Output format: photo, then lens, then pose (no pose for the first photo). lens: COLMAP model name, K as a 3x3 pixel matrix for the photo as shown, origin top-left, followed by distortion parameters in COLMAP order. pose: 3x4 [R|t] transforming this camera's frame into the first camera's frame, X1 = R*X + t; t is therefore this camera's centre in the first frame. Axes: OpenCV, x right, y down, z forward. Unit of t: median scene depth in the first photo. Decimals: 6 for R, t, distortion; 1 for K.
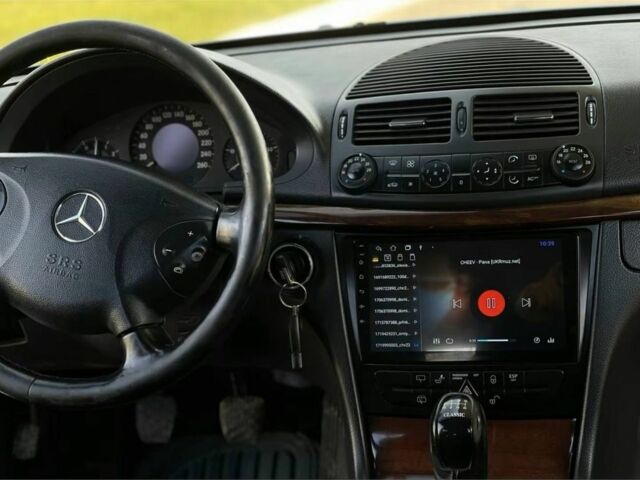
lens RADIAL K [[1184.0, 0, 316.3], [0, 1184.0, 238.4], [0, 0, 1]] dist [0.181963, 0.000000]
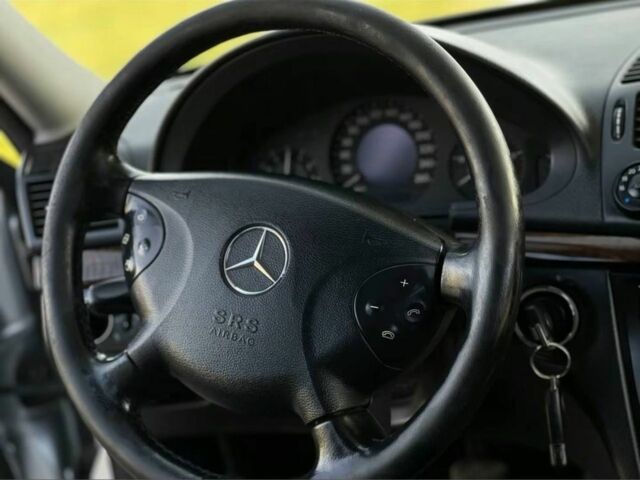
lens RADIAL K [[1184.0, 0, 321.0], [0, 1184.0, 234.6], [0, 0, 1]] dist [0.181963, 0.000000]
pose [[0.982319, -0.012703, -0.186784, -0.020411], [0.014331, 0.999870, 0.007371, -0.036310], [0.186666, -0.009917, 0.982373, 0.271698]]
